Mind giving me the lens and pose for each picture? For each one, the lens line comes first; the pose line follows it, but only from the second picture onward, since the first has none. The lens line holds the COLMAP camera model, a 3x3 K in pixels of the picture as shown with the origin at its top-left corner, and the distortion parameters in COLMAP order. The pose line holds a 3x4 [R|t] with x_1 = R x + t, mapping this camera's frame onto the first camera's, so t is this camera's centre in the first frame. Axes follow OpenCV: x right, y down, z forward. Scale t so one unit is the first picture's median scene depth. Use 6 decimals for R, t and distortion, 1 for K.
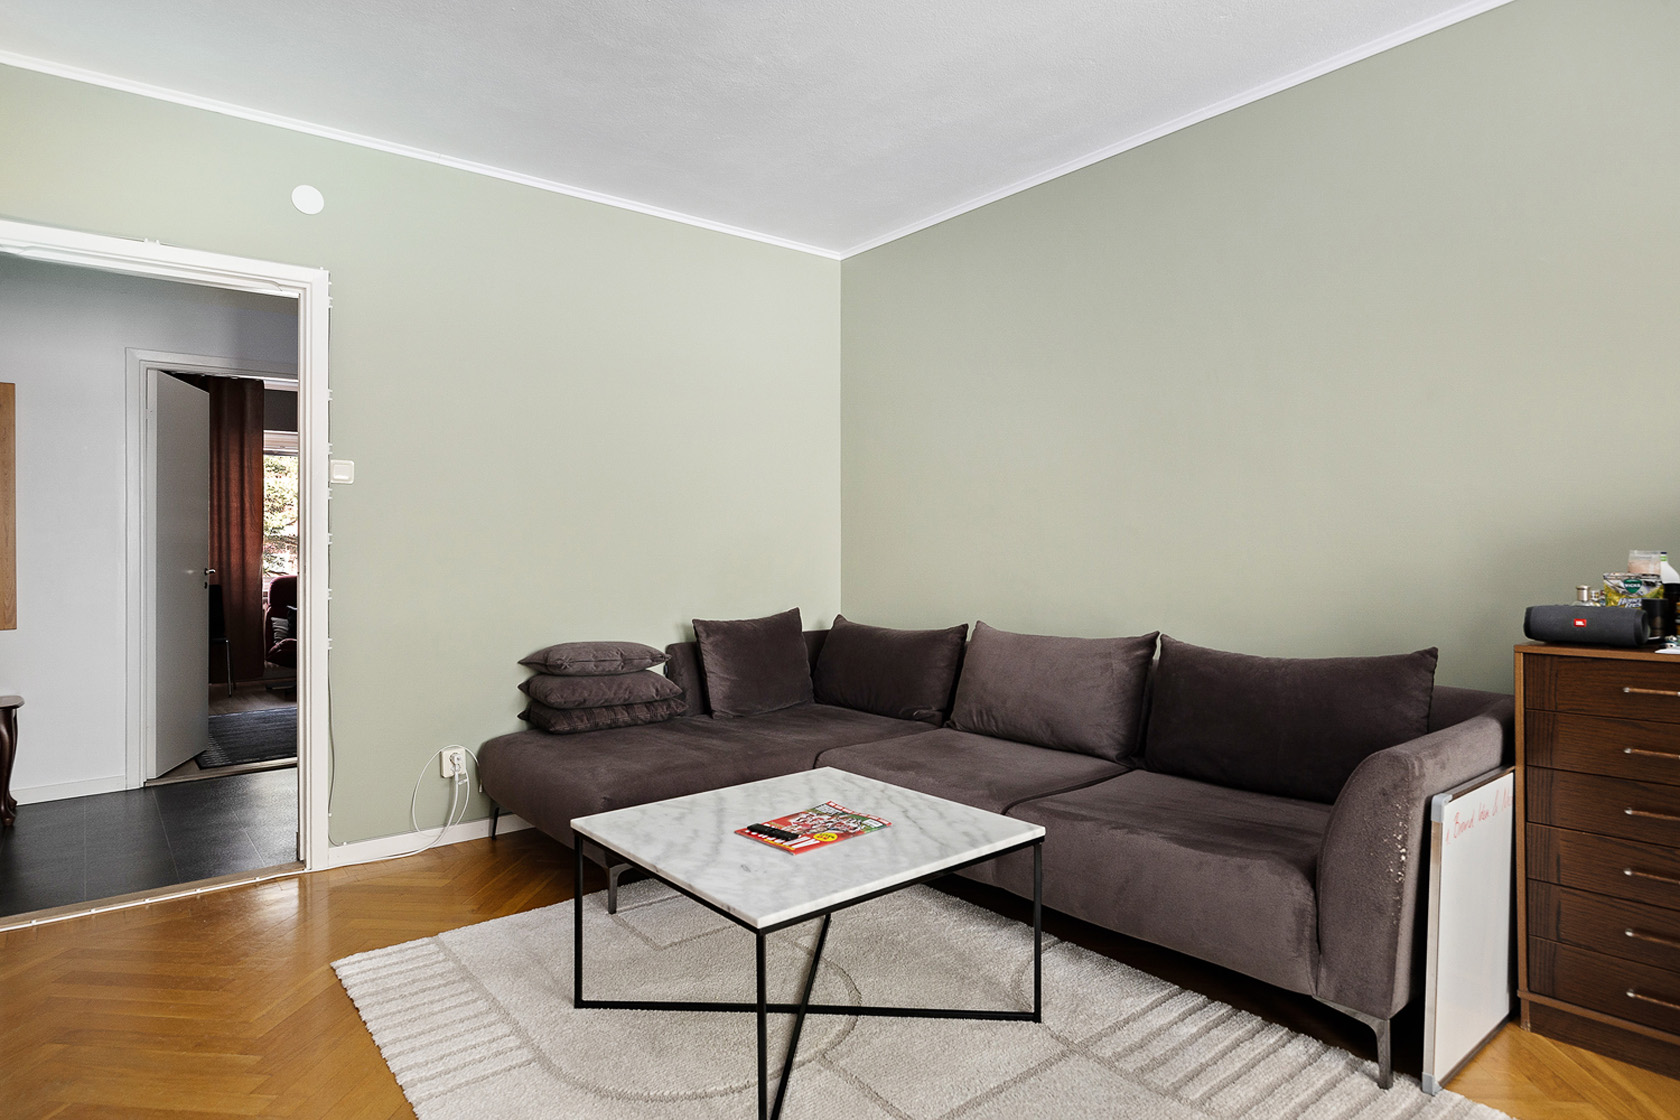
lens RADIAL K [[922.6, 0, 843.9], [0, 922.6, 560.8], [0, 0, 1]] dist [-0.001368, -0.001480]
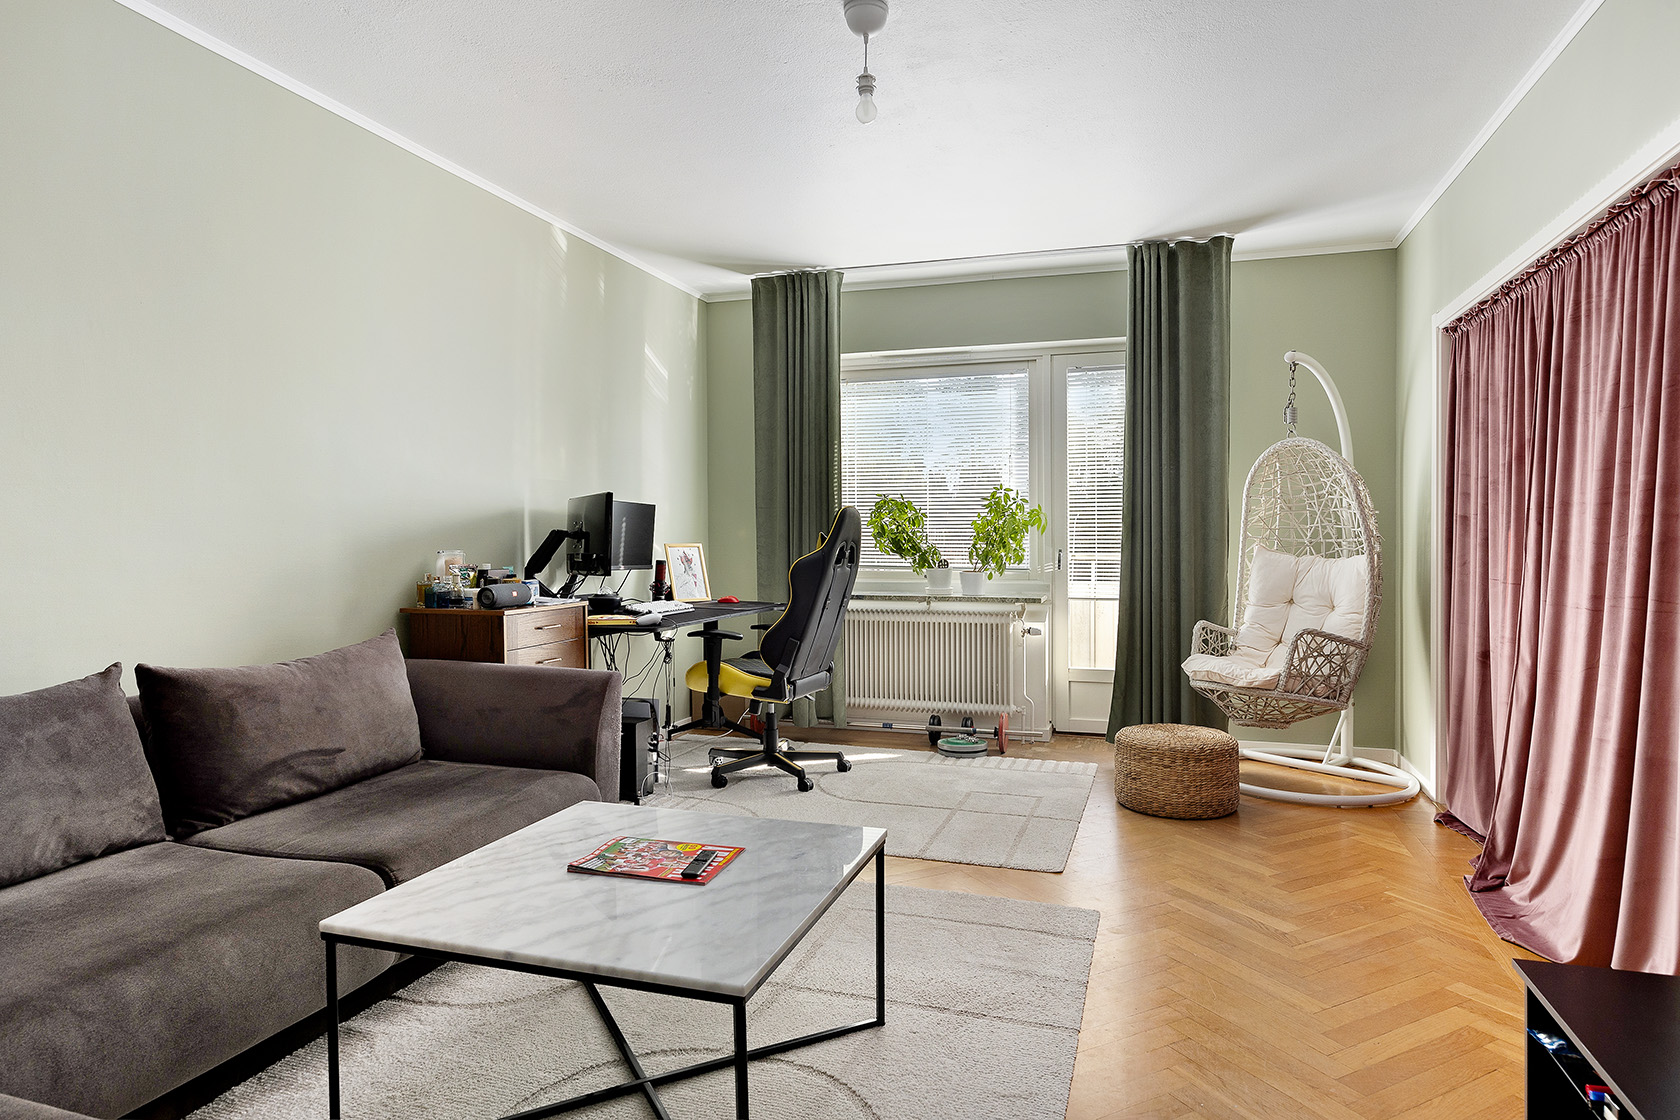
lens RADIAL K [[922.6, 0, 845.3], [0, 922.6, 552.2], [0, 0, 1]] dist [-0.001368, -0.001480]
pose [[-0.538003, 0.004398, 0.842931, -1.004277], [0.011727, 0.999929, 0.002268, -0.007398], [-0.842861, 0.011105, -0.538016, 1.509068]]
